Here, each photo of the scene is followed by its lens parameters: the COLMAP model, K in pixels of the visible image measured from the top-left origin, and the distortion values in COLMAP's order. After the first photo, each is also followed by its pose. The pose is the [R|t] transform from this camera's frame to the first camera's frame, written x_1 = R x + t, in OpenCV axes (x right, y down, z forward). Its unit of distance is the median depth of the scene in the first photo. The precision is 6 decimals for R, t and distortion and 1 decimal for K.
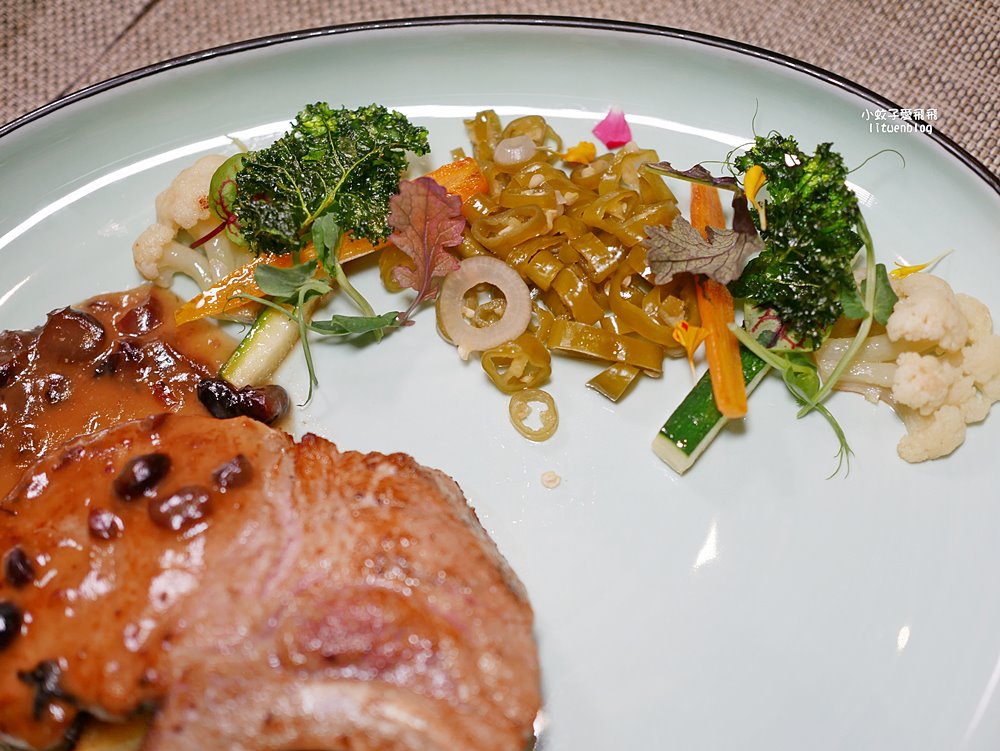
lens RADIAL K [[1461.5, 0, 492.6], [0, 1461.5, 375.7], [0, 0, 1]] dist [-0.097655, 0.000000]
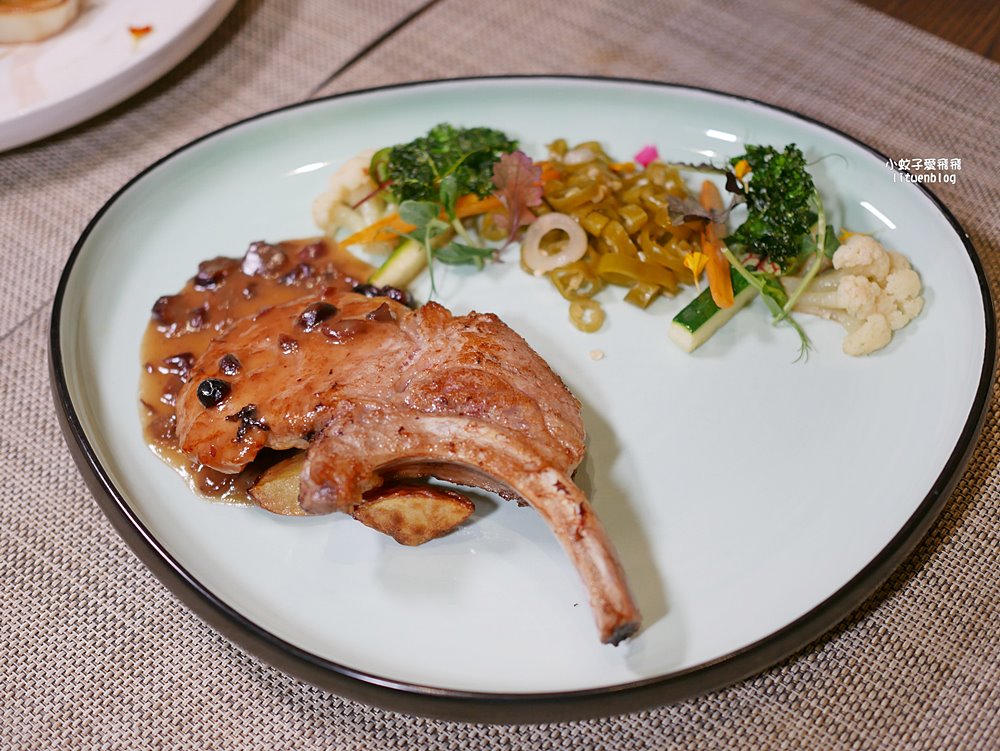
lens RADIAL K [[1461.5, 0, 505.8], [0, 1461.5, 375.3], [0, 0, 1]] dist [-0.097655, 0.000000]
pose [[0.998567, 0.041544, -0.033736, 0.000315], [-0.048573, 0.968191, -0.245453, 0.440582], [0.022466, 0.246740, 0.968821, -0.374287]]
